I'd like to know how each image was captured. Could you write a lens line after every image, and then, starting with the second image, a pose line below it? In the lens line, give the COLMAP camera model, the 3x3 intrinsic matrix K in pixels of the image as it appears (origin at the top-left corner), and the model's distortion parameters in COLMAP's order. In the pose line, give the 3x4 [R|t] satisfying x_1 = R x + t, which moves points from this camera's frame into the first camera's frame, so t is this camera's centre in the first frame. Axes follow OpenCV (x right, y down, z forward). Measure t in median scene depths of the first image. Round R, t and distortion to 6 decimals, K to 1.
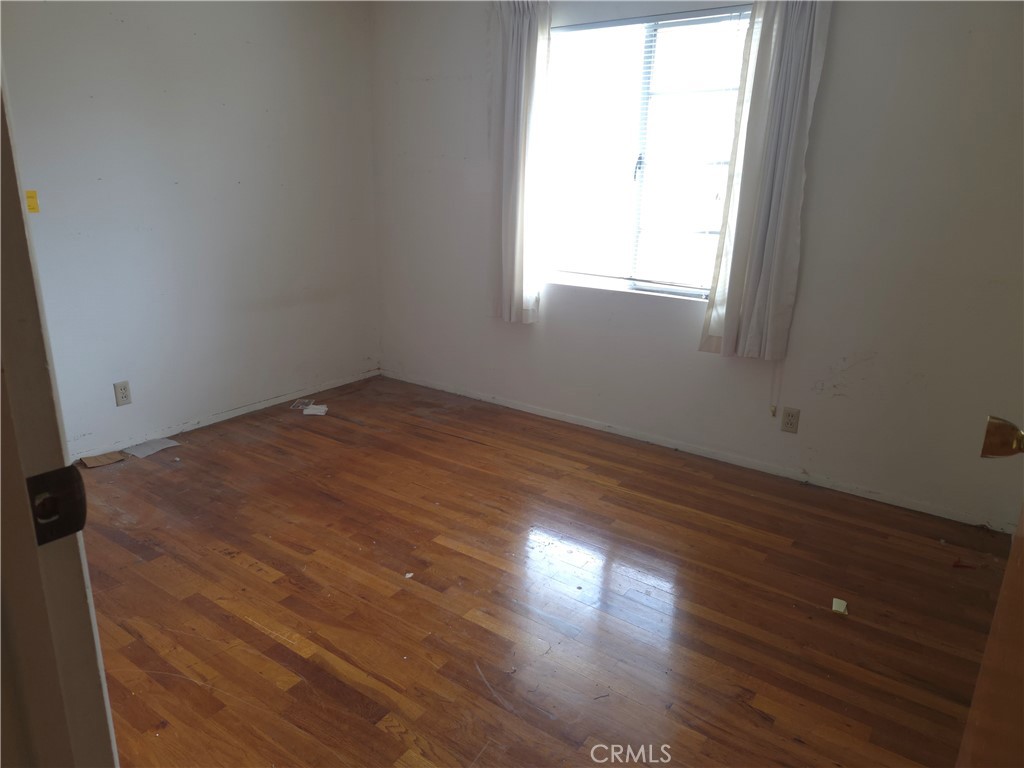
lens RADIAL K [[711.5, 0, 512.0], [0, 711.5, 384.0], [0, 0, 1]] dist [0.068665, -0.071249]
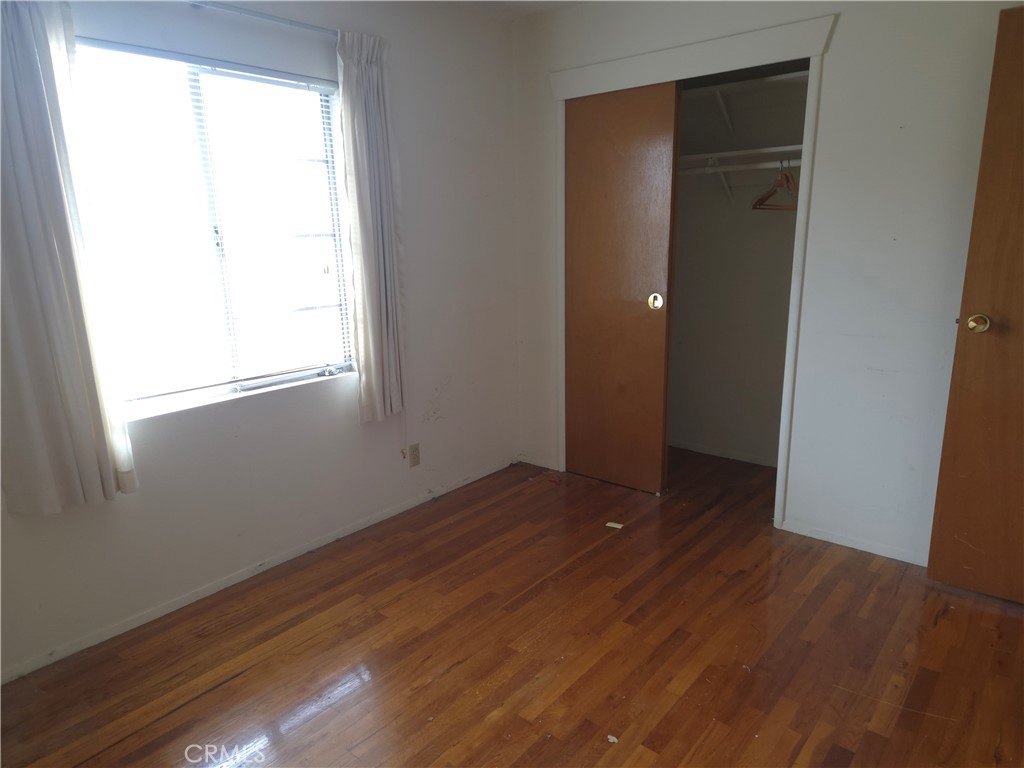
lens RADIAL K [[689.3, 0, 510.1], [0, 689.3, 389.6], [0, 0, 1]] dist [0.076397, -0.063652]
pose [[0.067456, -0.258020, 0.963782, -0.618464], [0.302239, 0.925878, 0.226718, -0.243530], [-0.950842, 0.275999, 0.140440, 0.663289]]
